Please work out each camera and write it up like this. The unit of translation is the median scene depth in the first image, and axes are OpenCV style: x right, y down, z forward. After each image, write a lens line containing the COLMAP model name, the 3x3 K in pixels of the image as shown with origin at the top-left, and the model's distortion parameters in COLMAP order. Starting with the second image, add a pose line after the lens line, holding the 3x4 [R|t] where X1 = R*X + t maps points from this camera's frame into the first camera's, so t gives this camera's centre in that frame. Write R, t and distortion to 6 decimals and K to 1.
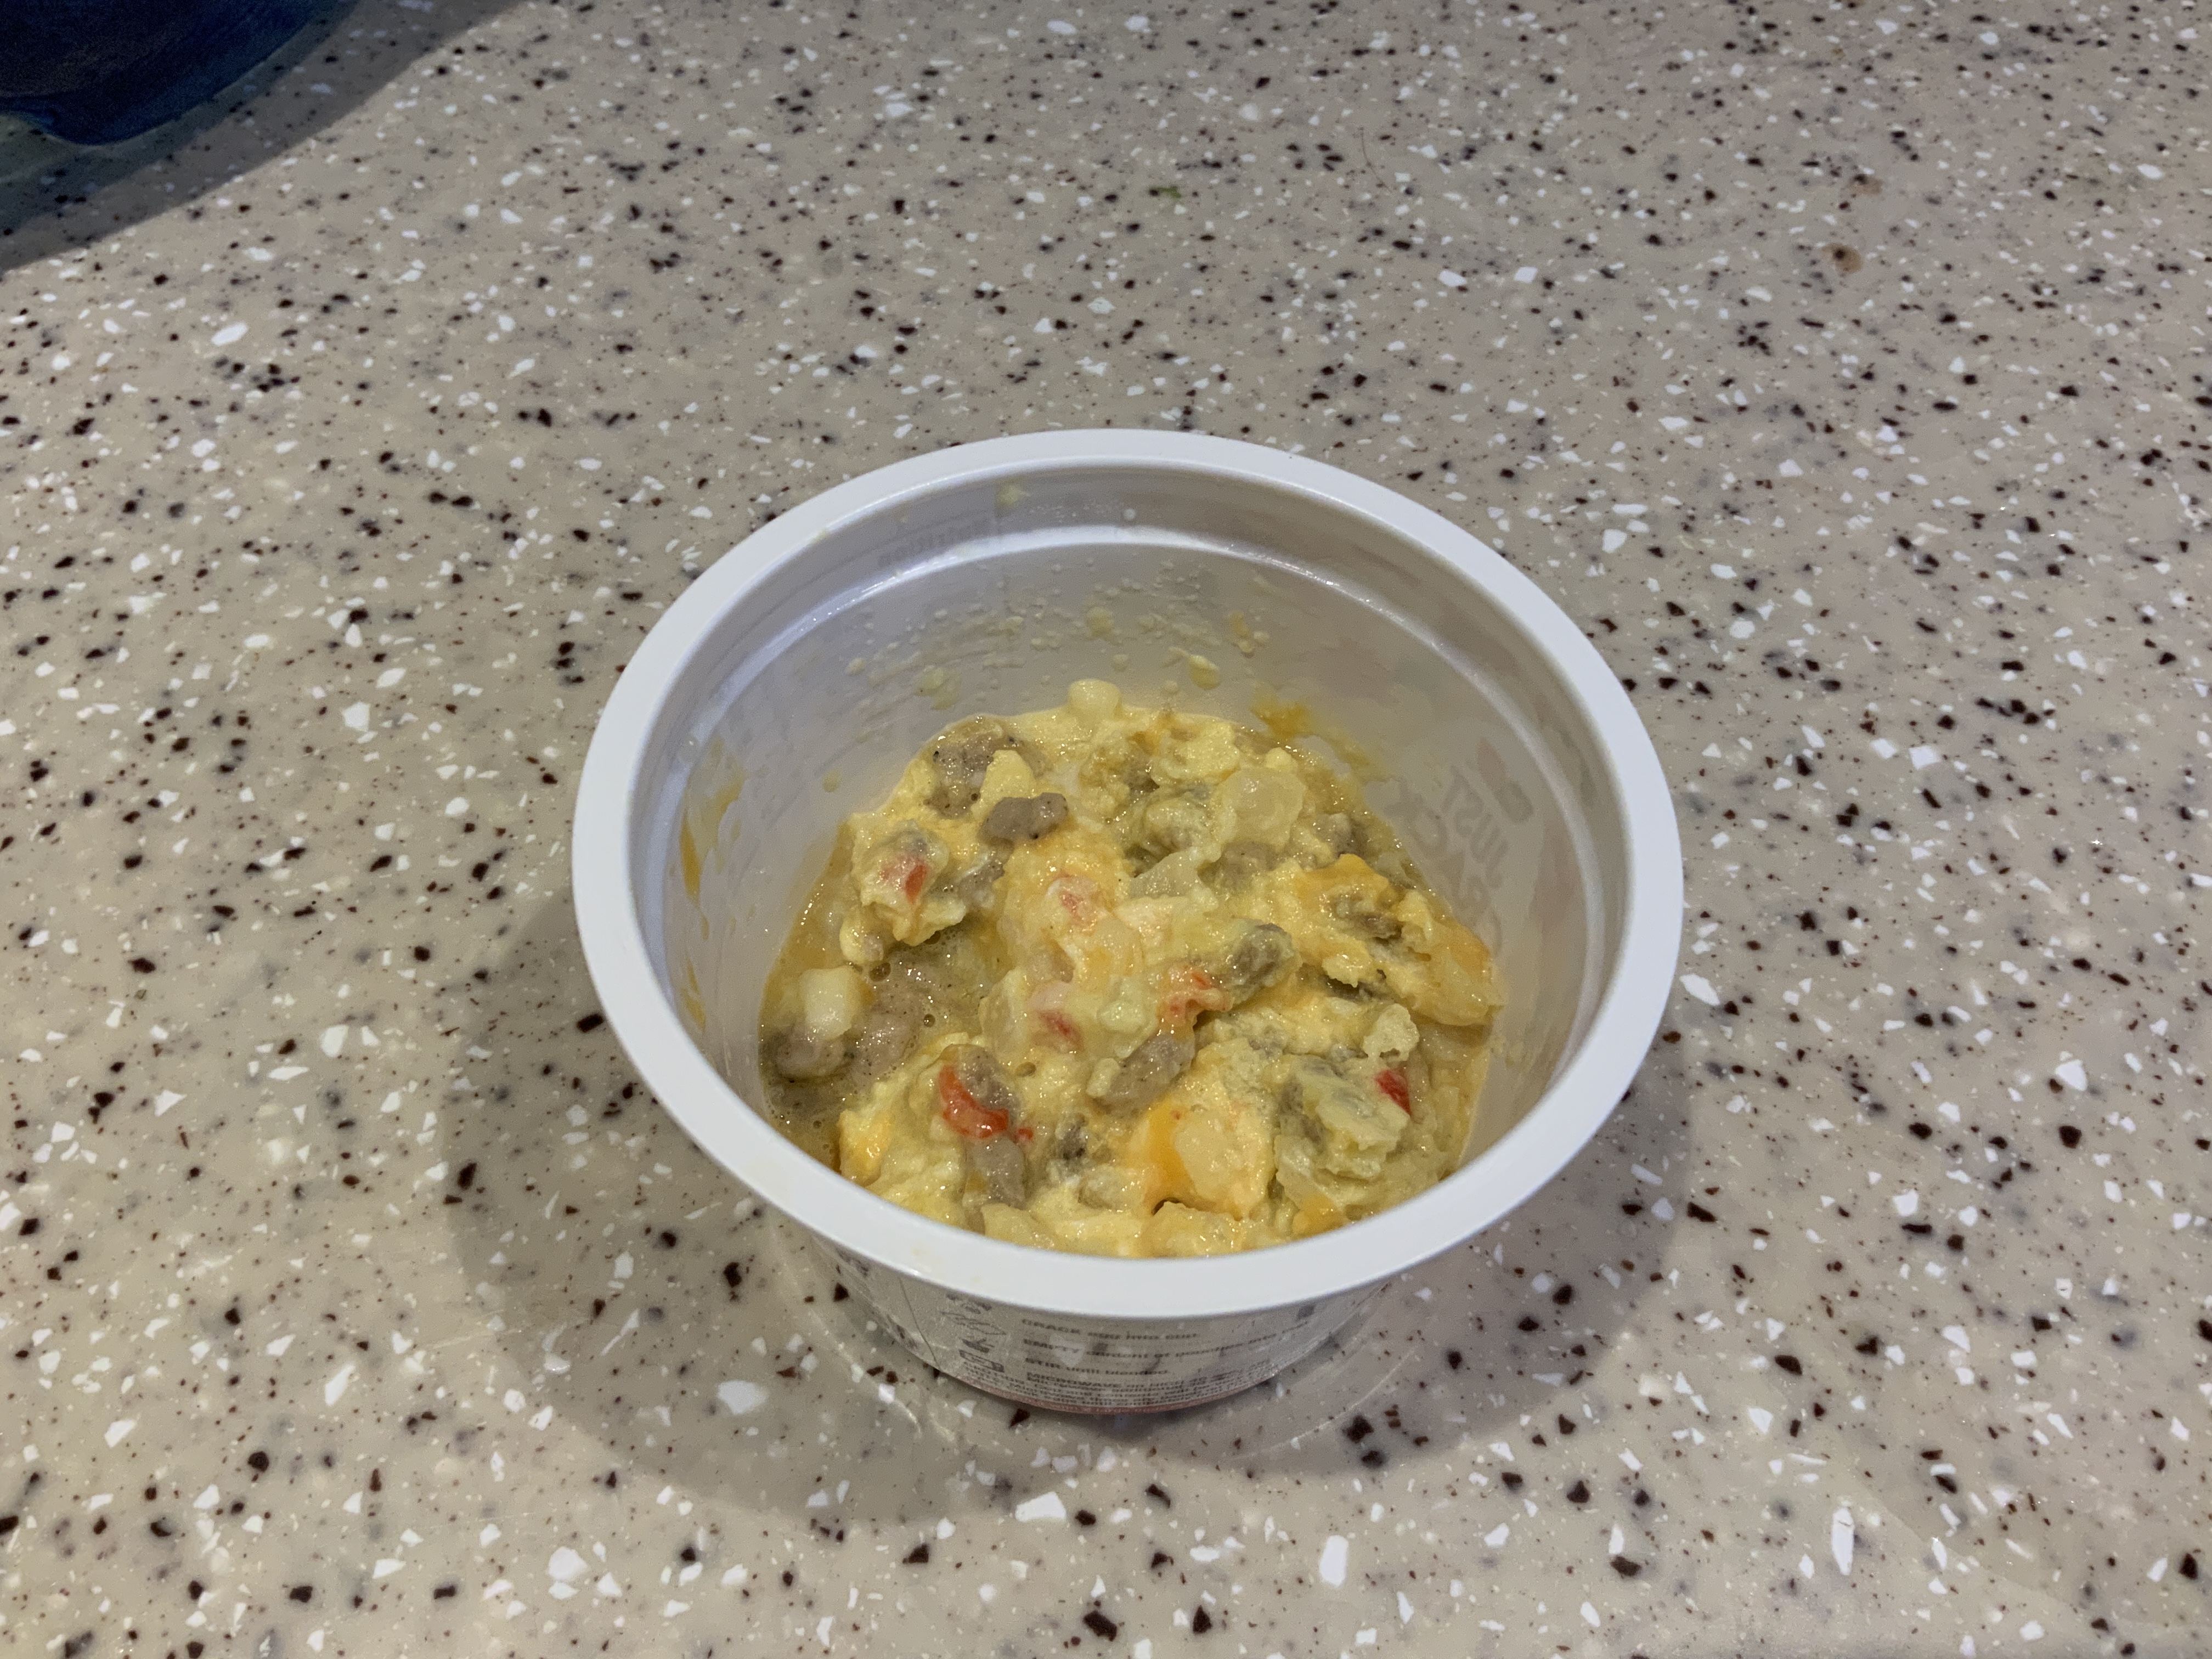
lens RADIAL K [[1838.8, 0, 1105.1], [0, 1838.8, 838.1], [0, 0, 1]] dist [0.106194, -0.255438]
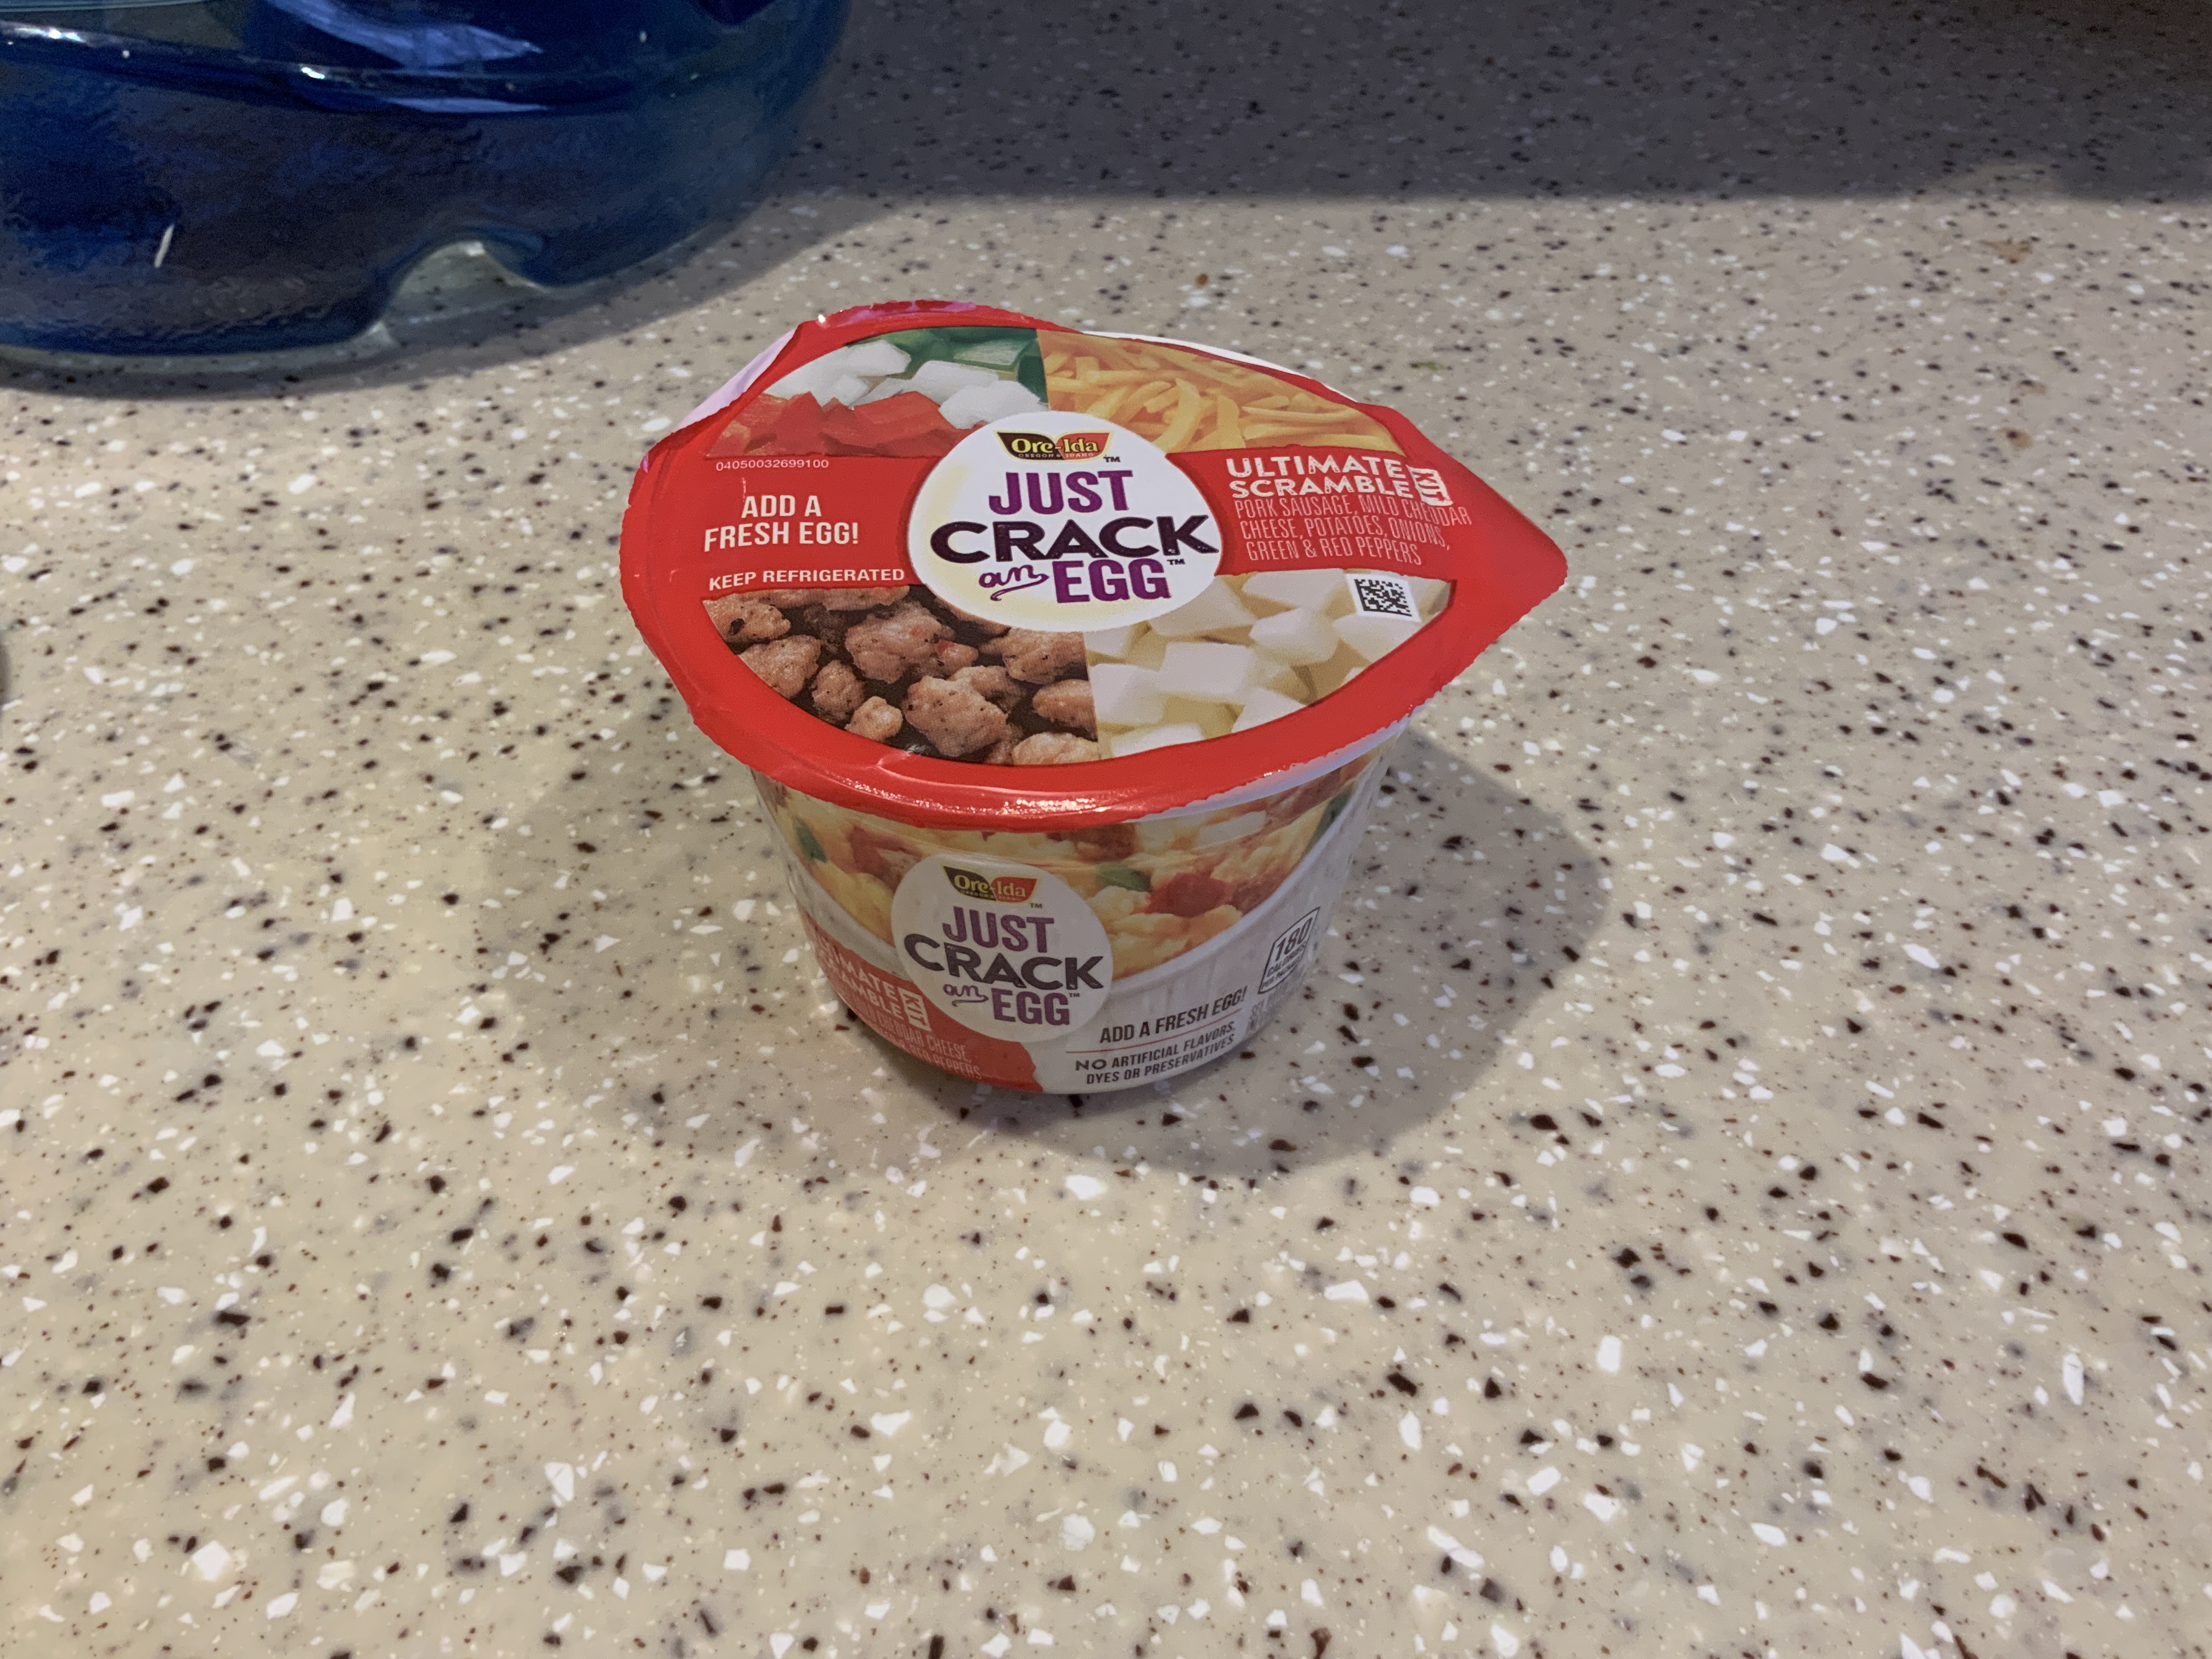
lens RADIAL K [[1838.8, 0, 1105.1], [0, 1838.8, 838.1], [0, 0, 1]] dist [0.106194, -0.255438]
pose [[0.996102, 0.055652, -0.068432, -0.086416], [-0.068392, 0.977247, -0.200776, 0.235502], [0.055702, 0.204673, 0.977244, -0.127382]]
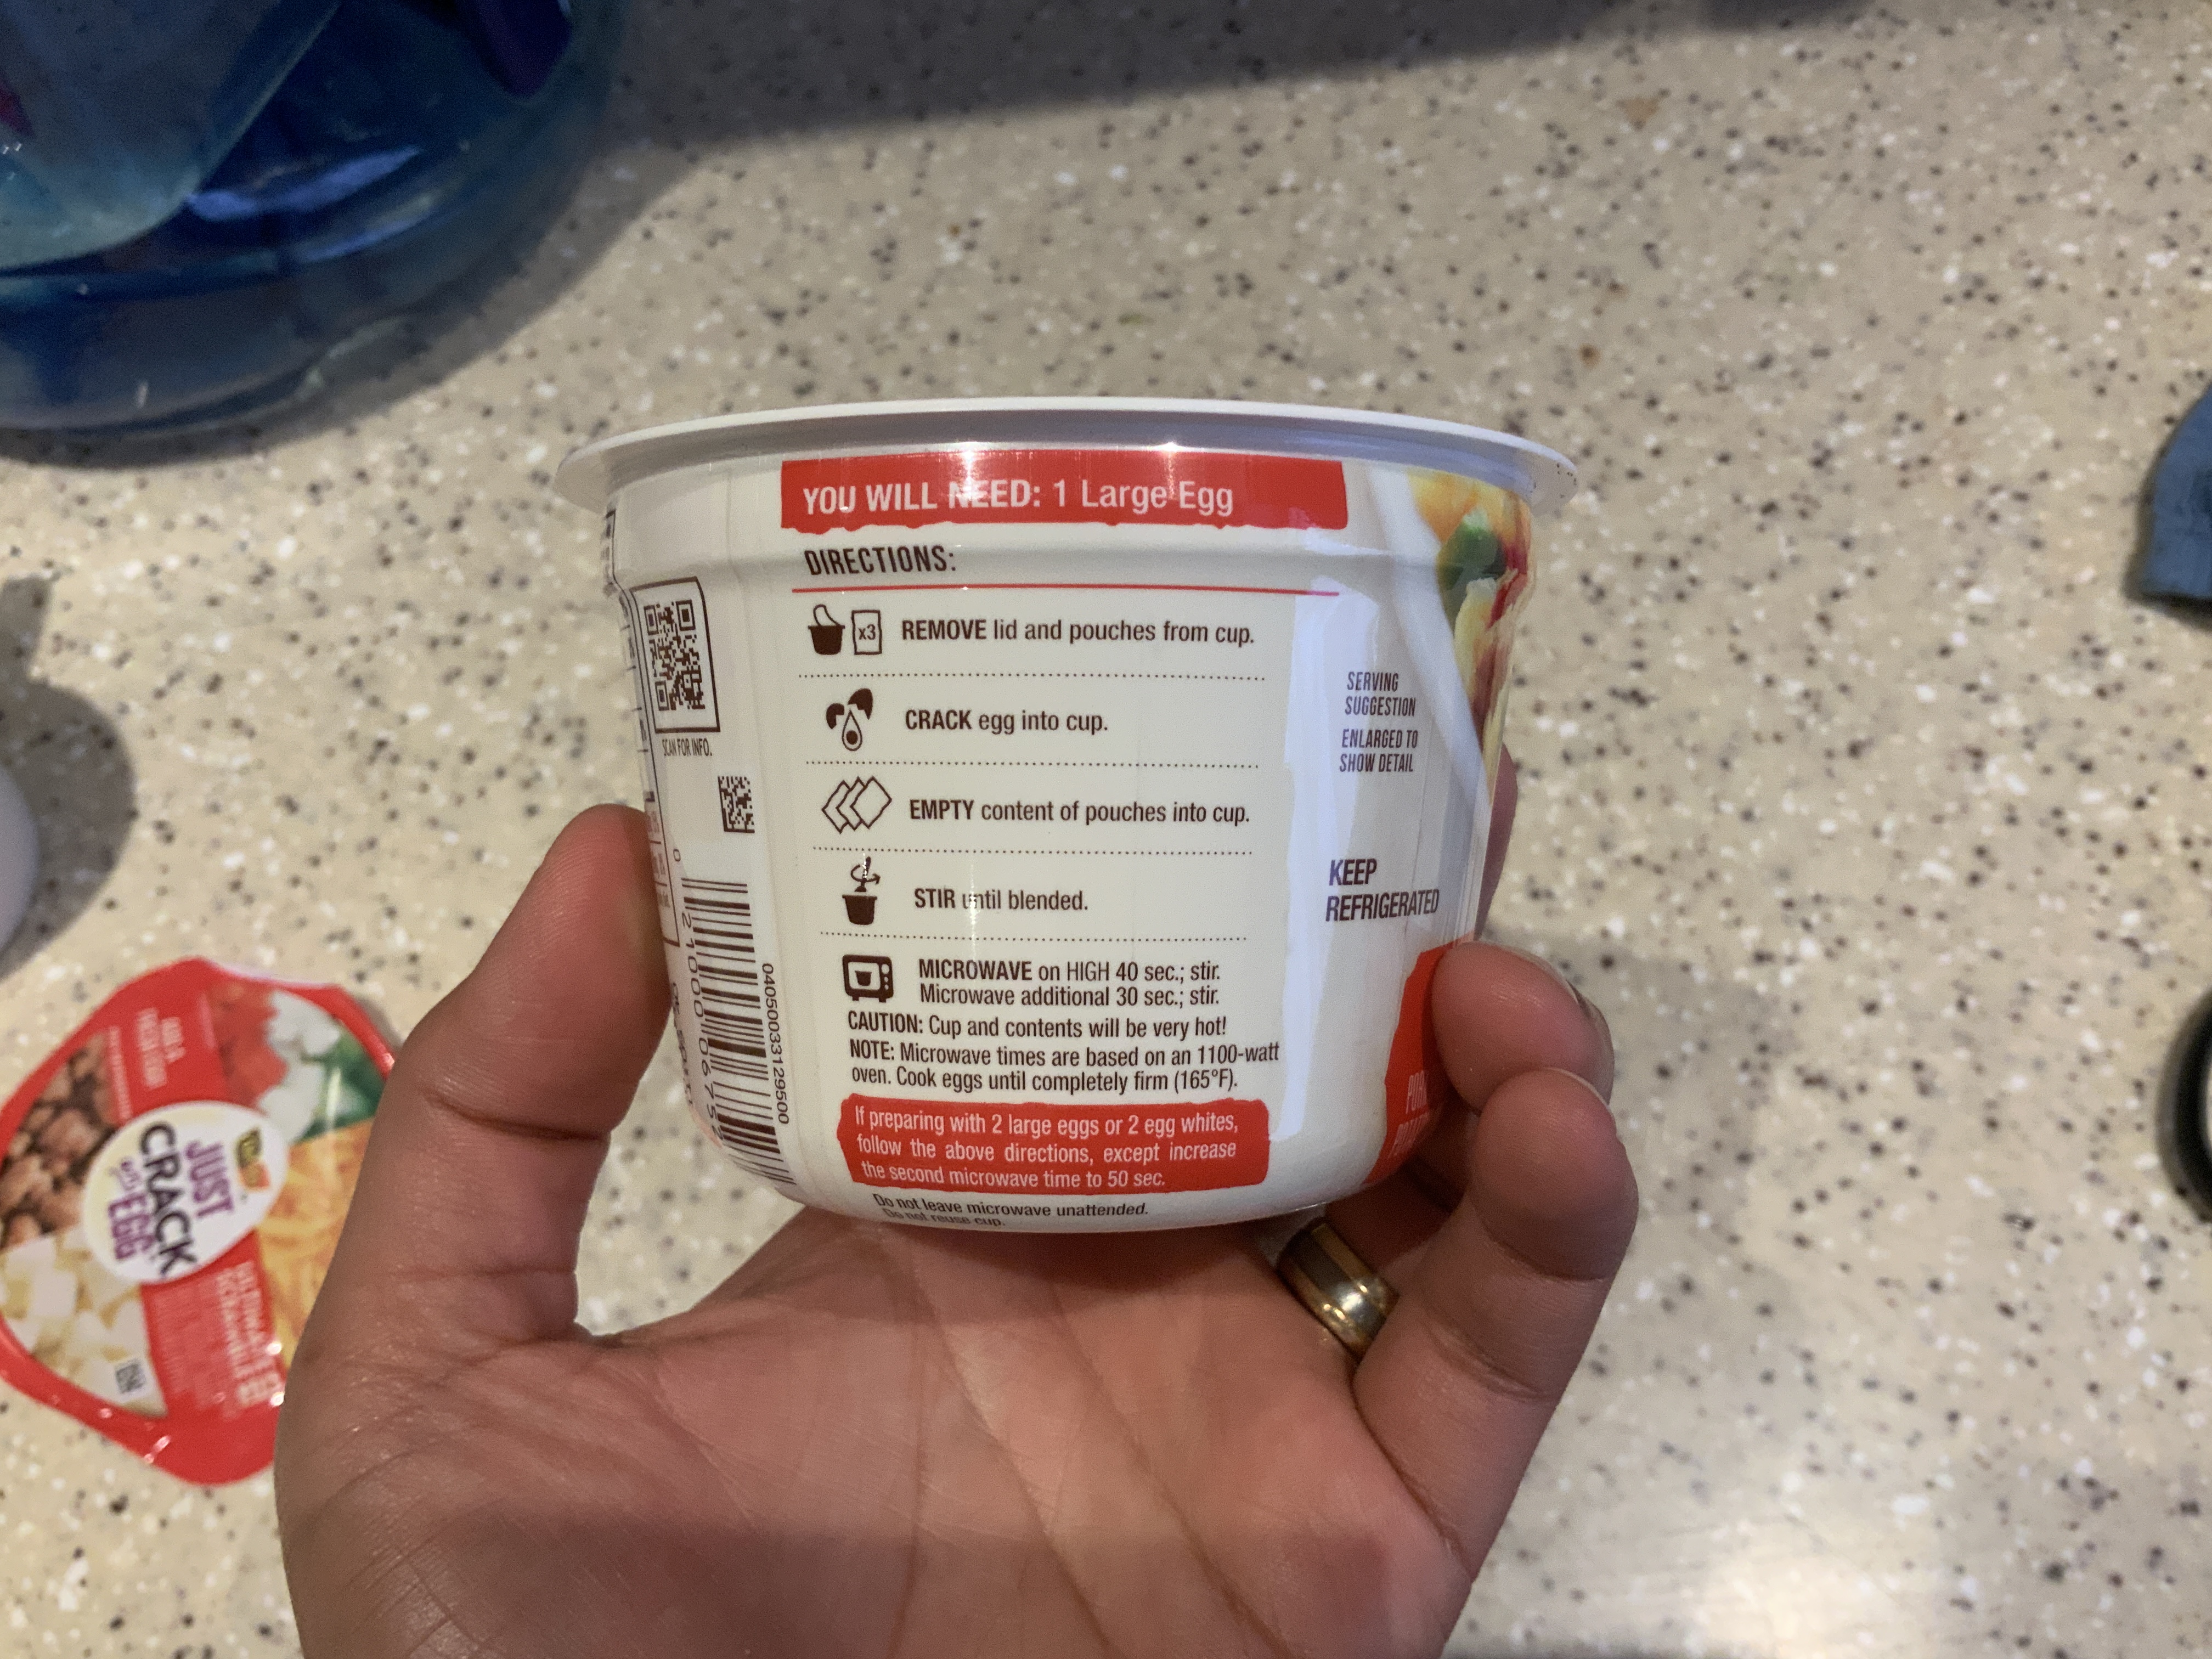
lens RADIAL K [[1874.3, 0, 1105.7], [0, 1874.3, 819.9], [0, 0, 1]] dist [0.093886, -0.231490]
pose [[0.997211, -0.007057, -0.074302, 0.144453], [0.018565, 0.987683, 0.155364, -0.219895], [0.072291, -0.156311, 0.985059, -0.661815]]
